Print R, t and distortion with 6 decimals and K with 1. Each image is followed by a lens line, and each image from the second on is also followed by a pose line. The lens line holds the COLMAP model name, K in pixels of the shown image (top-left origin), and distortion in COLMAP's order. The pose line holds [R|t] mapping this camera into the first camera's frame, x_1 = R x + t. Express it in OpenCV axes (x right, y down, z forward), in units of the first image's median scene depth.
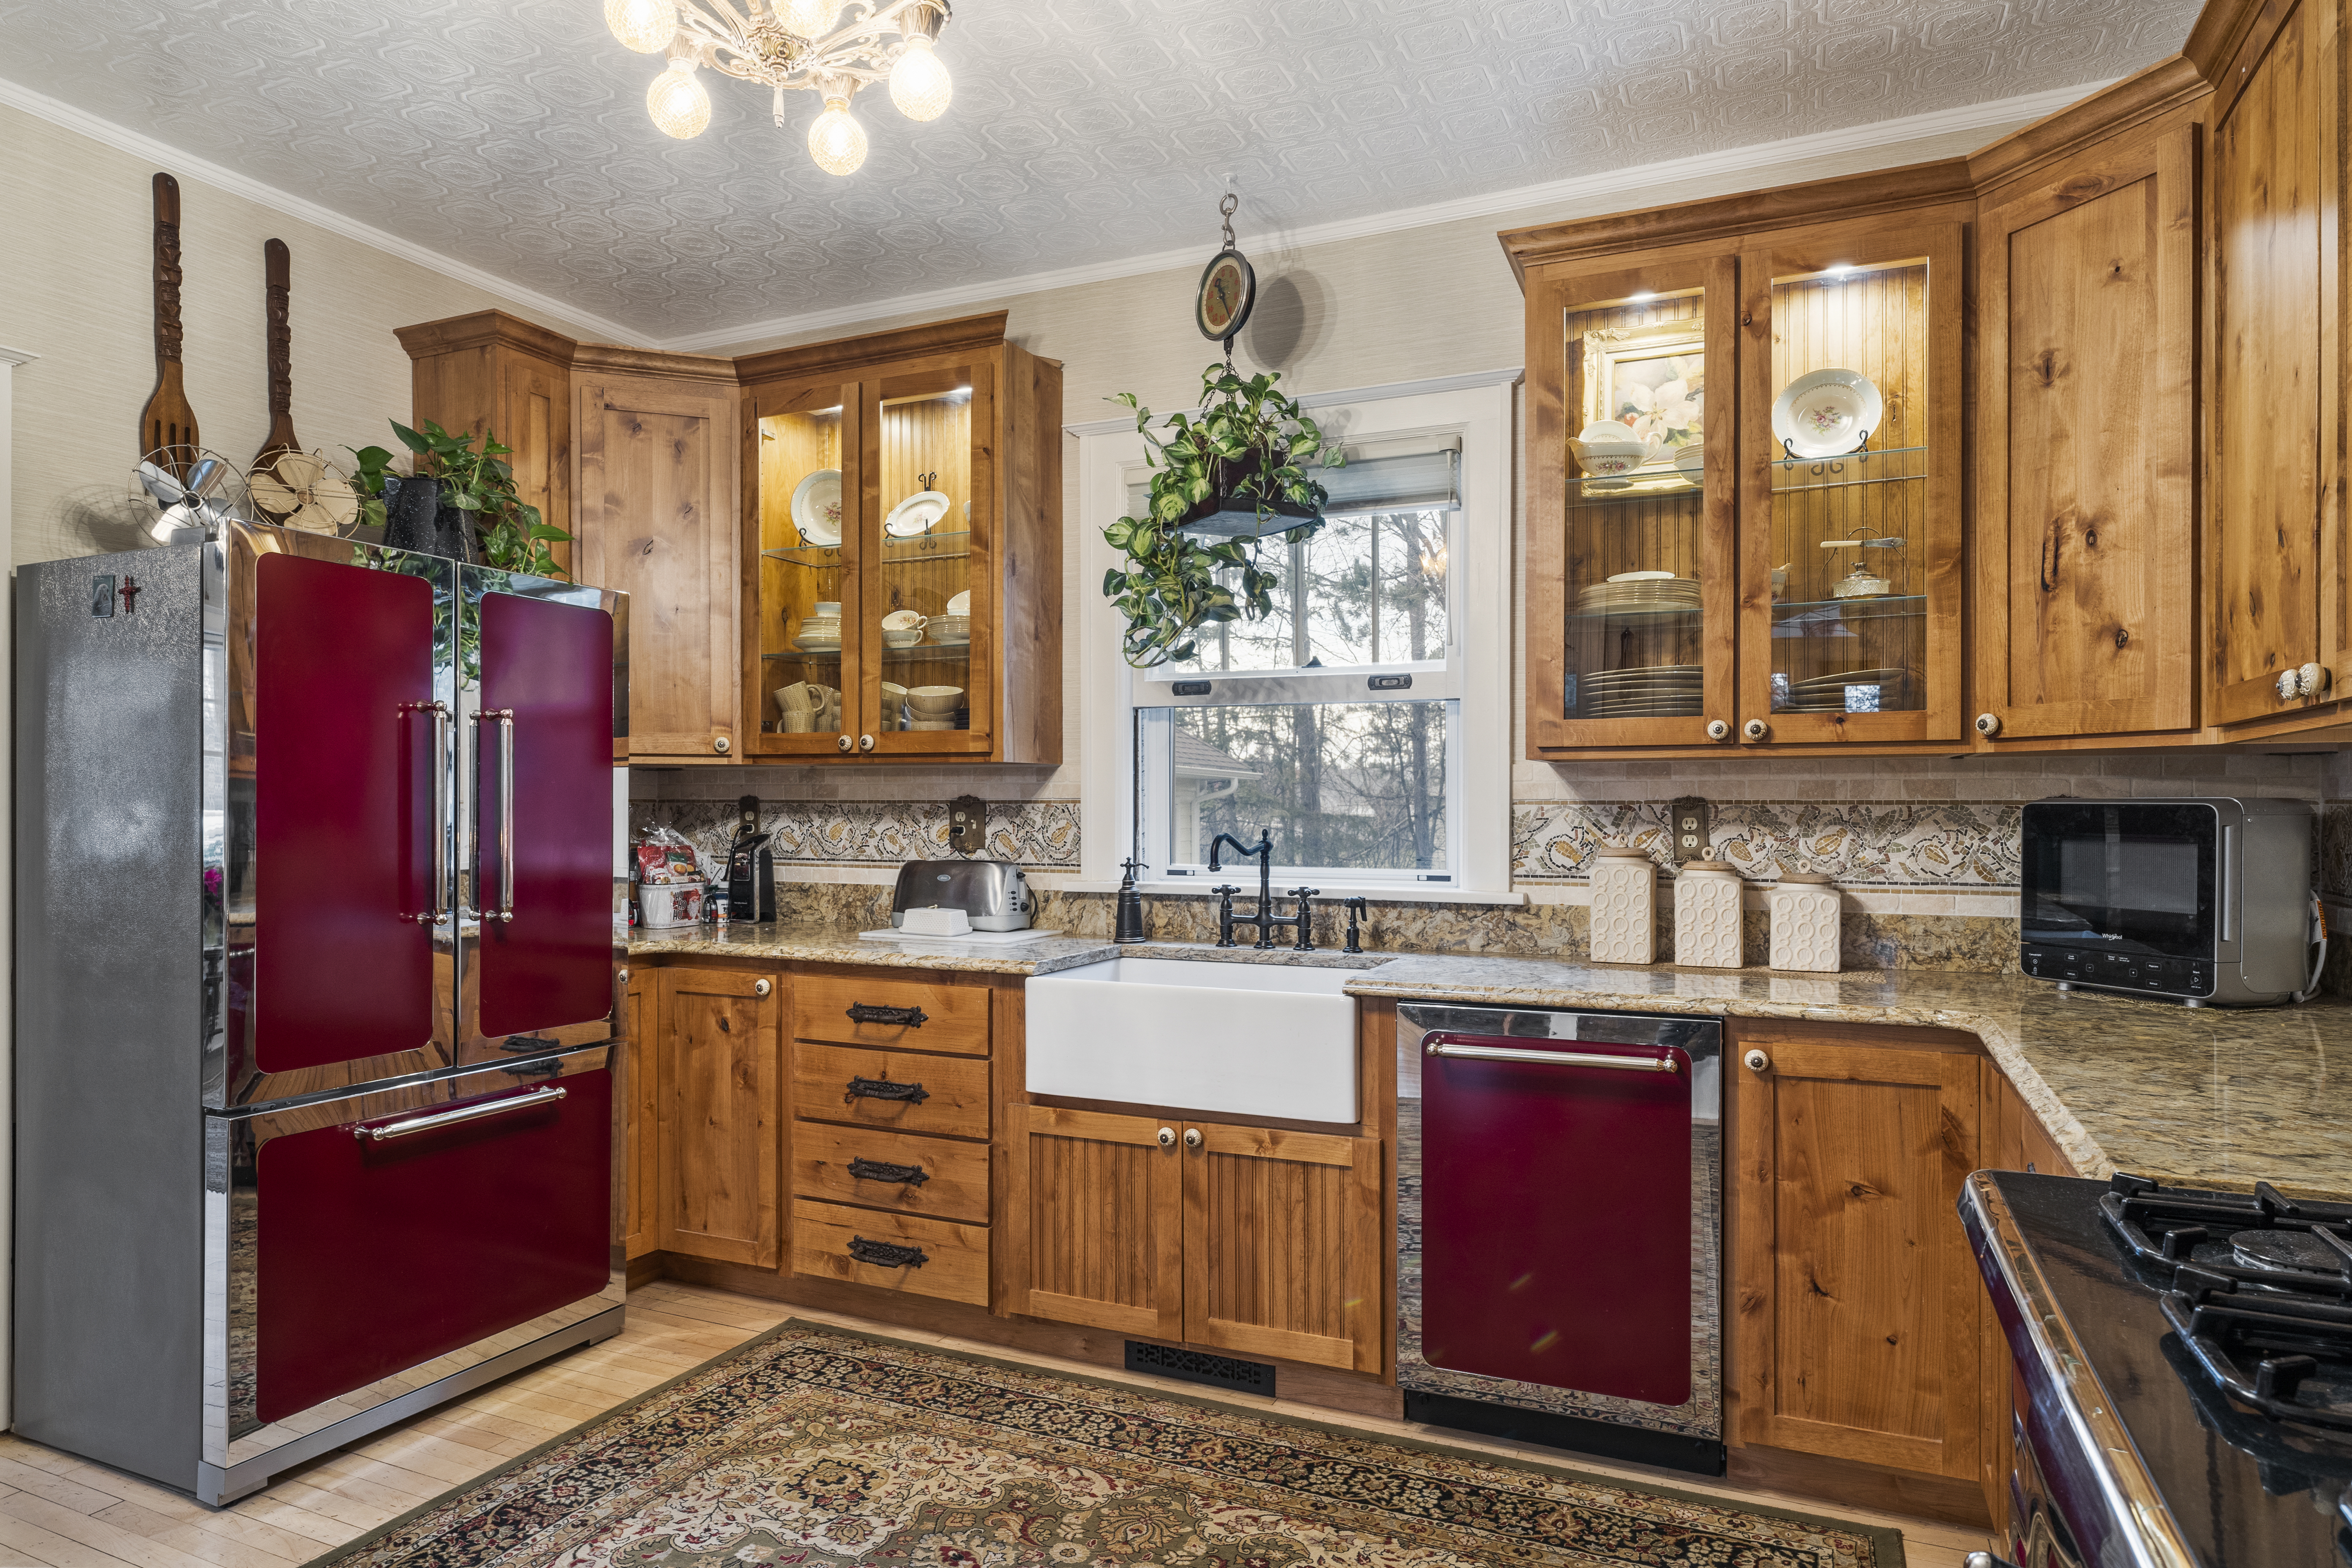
lens RADIAL K [[1381.4, 0, 1174.0], [0, 1381.4, 804.1], [0, 0, 1]] dist [0.000235, 0.000030]
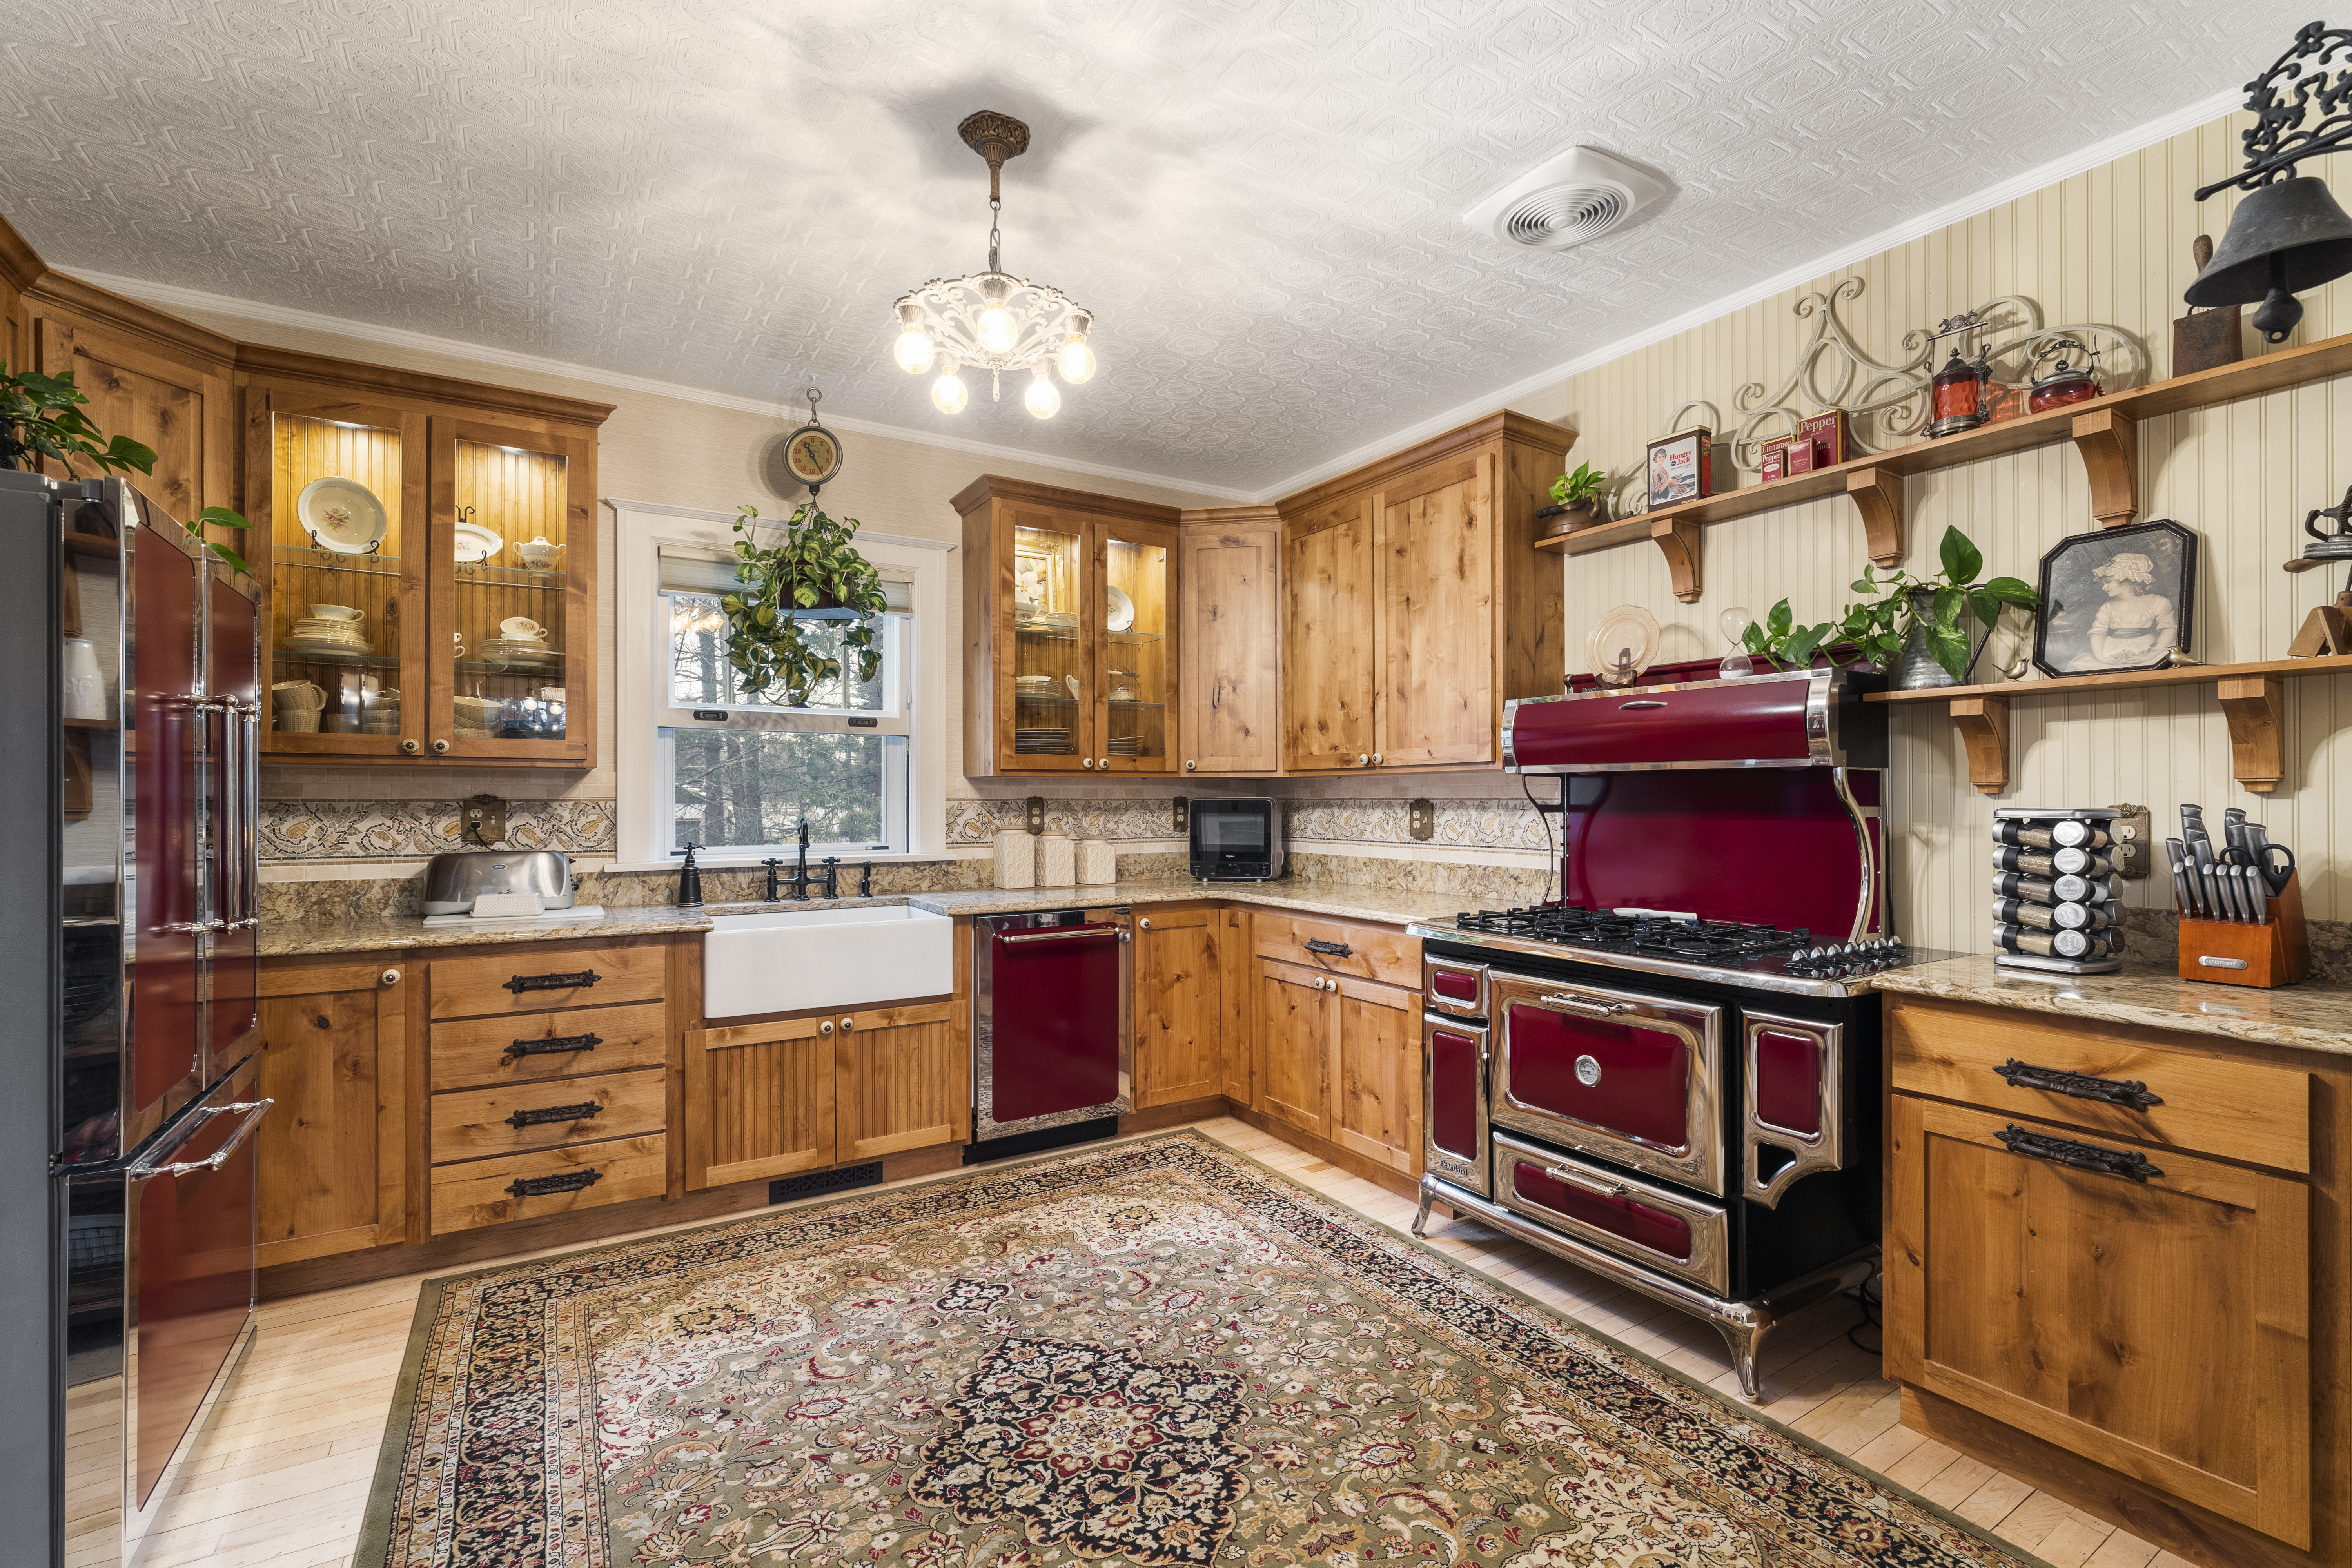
lens RADIAL K [[1038.1, 0, 1176.0], [0, 1038.1, 784.0], [0, 0, 1]] dist [0.000935, 0.000160]
pose [[0.557506, 0.010734, 0.830104, -0.675594], [0.001847, 0.999898, -0.014170, -0.002183], [-0.830171, 0.009433, 0.557429, 0.065832]]
